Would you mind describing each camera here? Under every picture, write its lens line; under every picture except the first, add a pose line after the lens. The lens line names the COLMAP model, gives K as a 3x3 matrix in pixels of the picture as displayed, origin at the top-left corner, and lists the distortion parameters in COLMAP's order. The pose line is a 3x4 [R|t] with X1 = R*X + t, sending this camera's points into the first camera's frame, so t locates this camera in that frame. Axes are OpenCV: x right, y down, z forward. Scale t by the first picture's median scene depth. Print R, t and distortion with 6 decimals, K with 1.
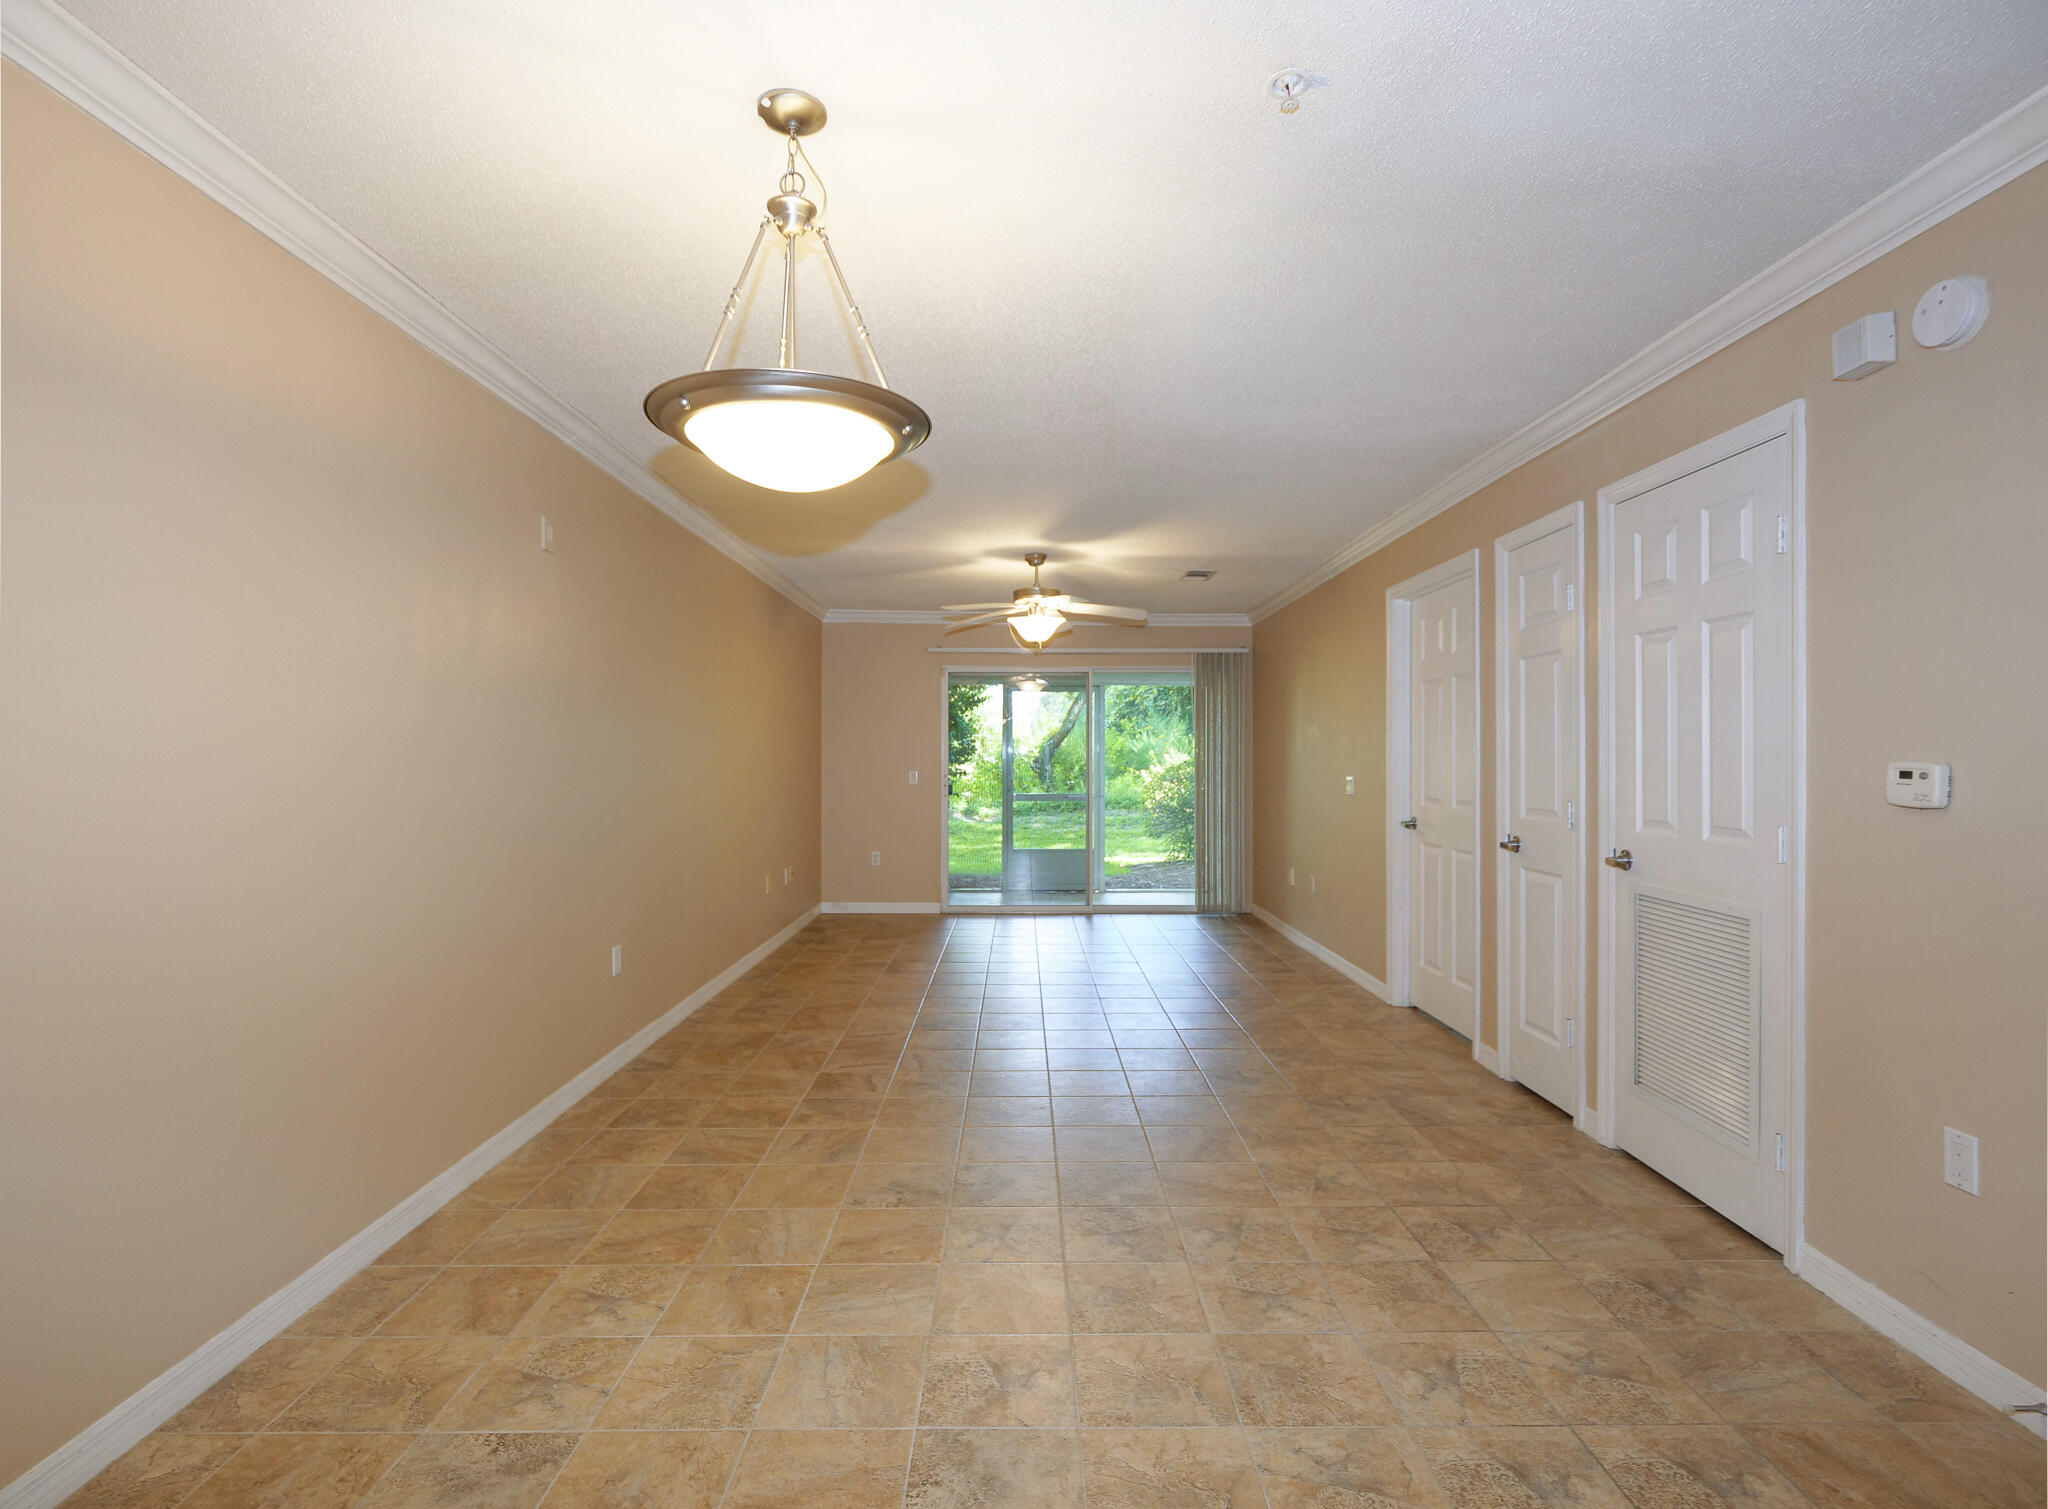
lens RADIAL K [[997.2, 0, 1020.7], [0, 997.2, 752.5], [0, 0, 1]] dist [-0.006035, 0.000422]
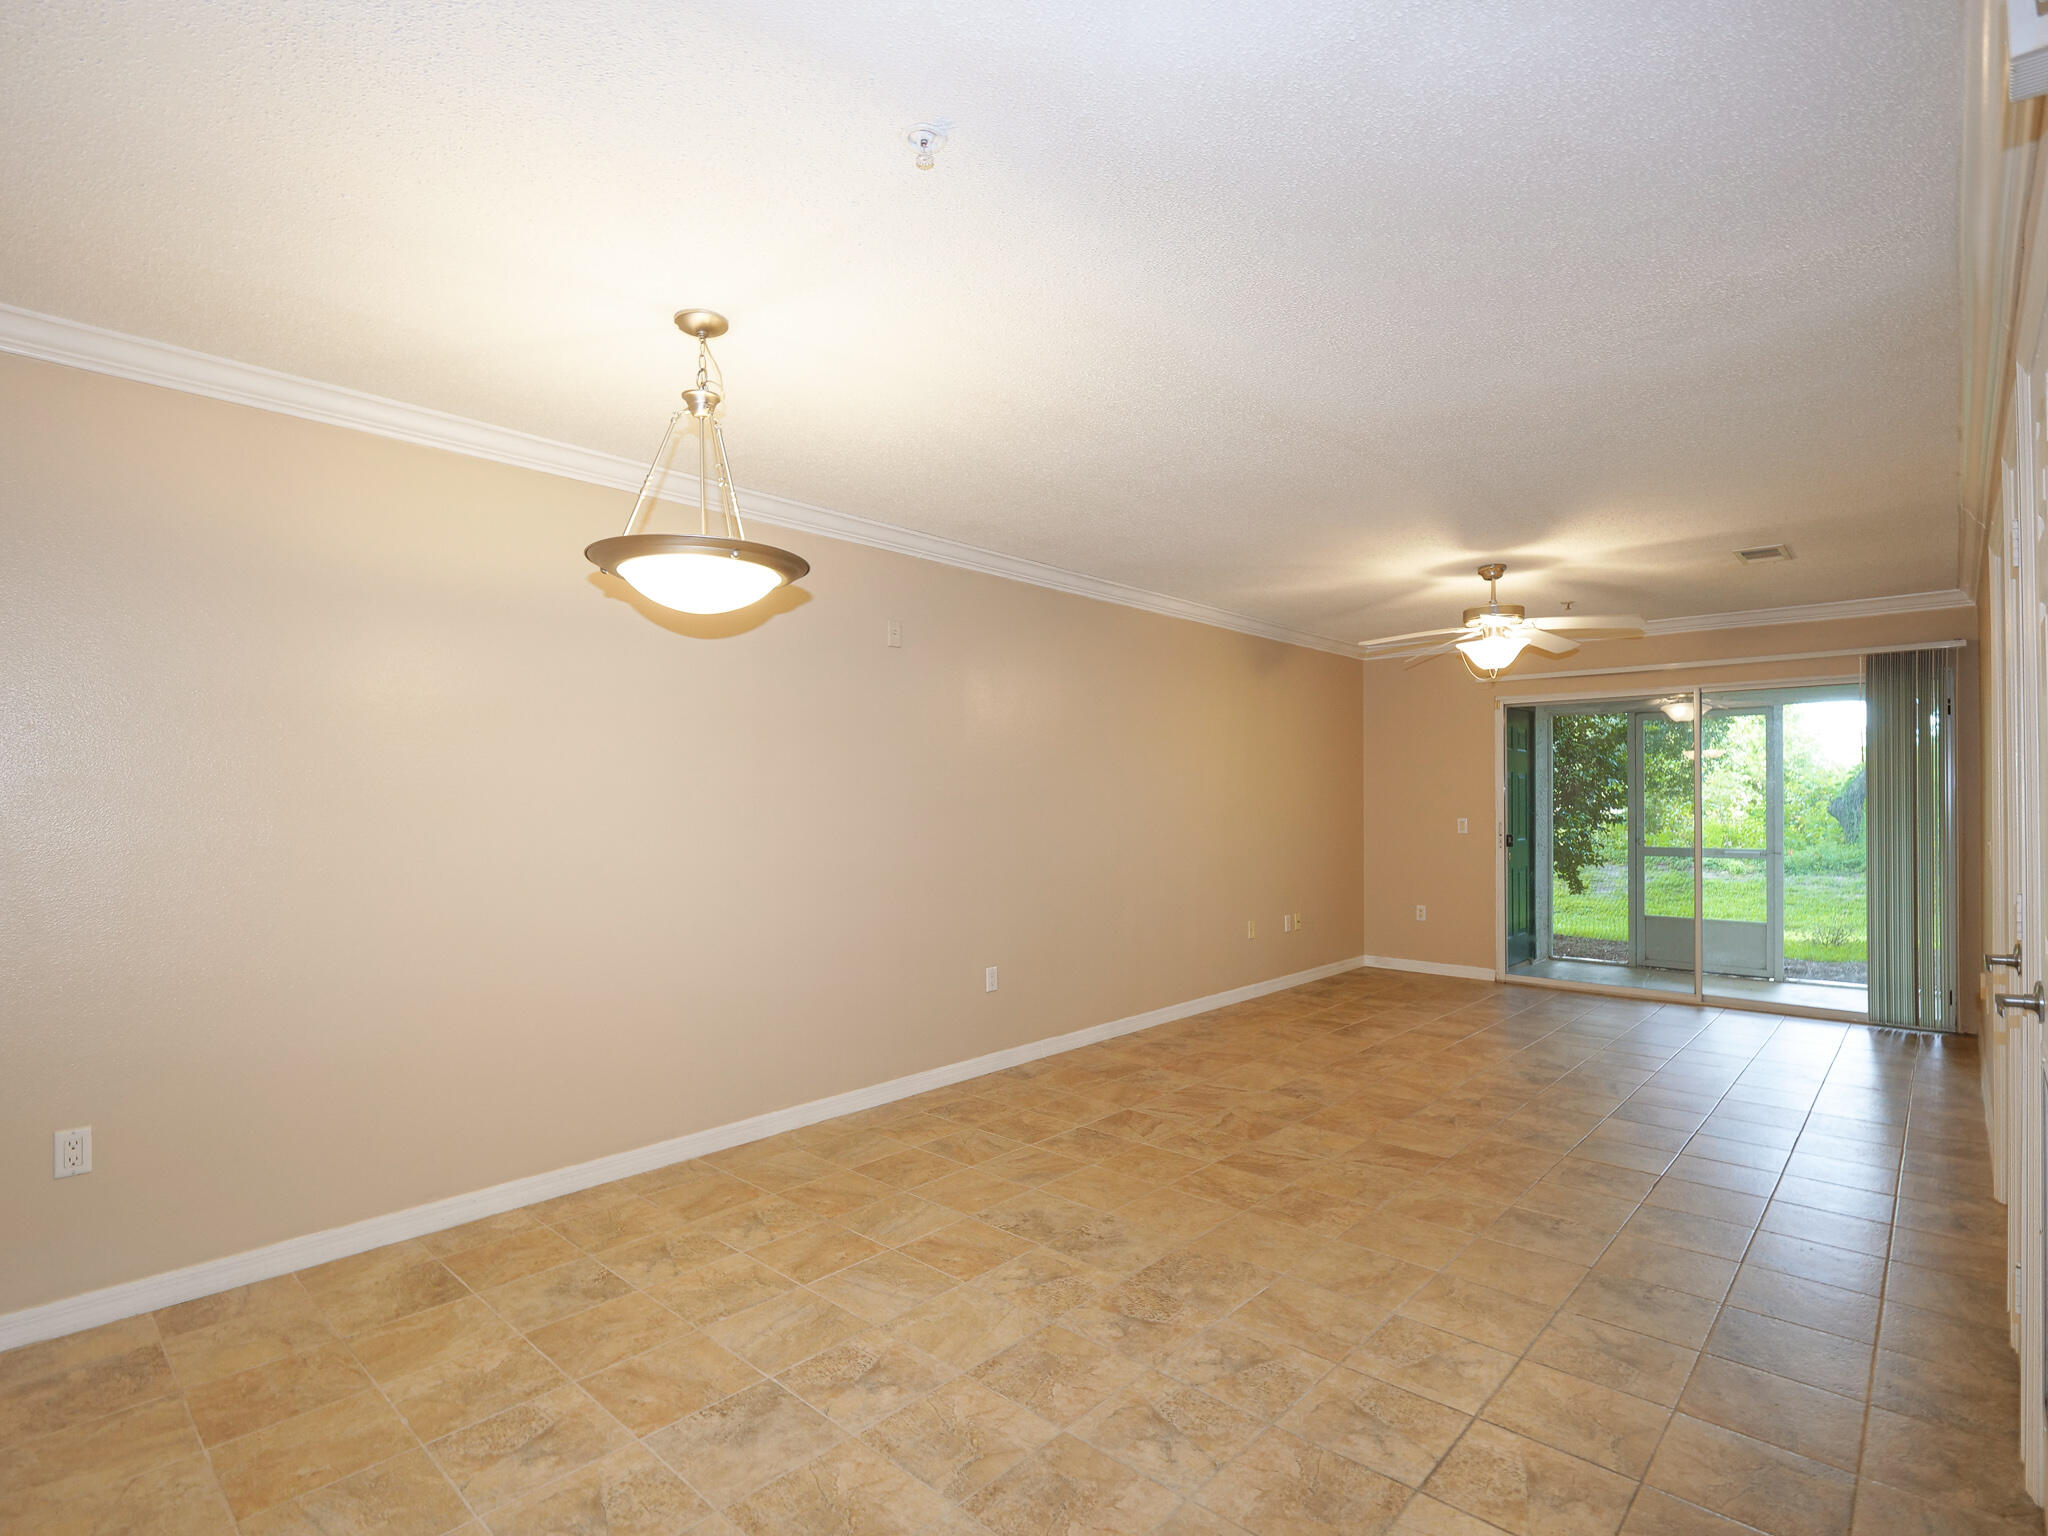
lens RADIAL K [[1011.1, 0, 1022.7], [0, 1011.1, 781.5], [0, 0, 1]] dist [-0.011807, 0.002181]
pose [[0.731866, -0.013189, -0.681321, 0.552965], [0.006719, 0.999904, -0.012139, -0.013676], [0.681416, 0.004306, 0.731884, 0.182593]]
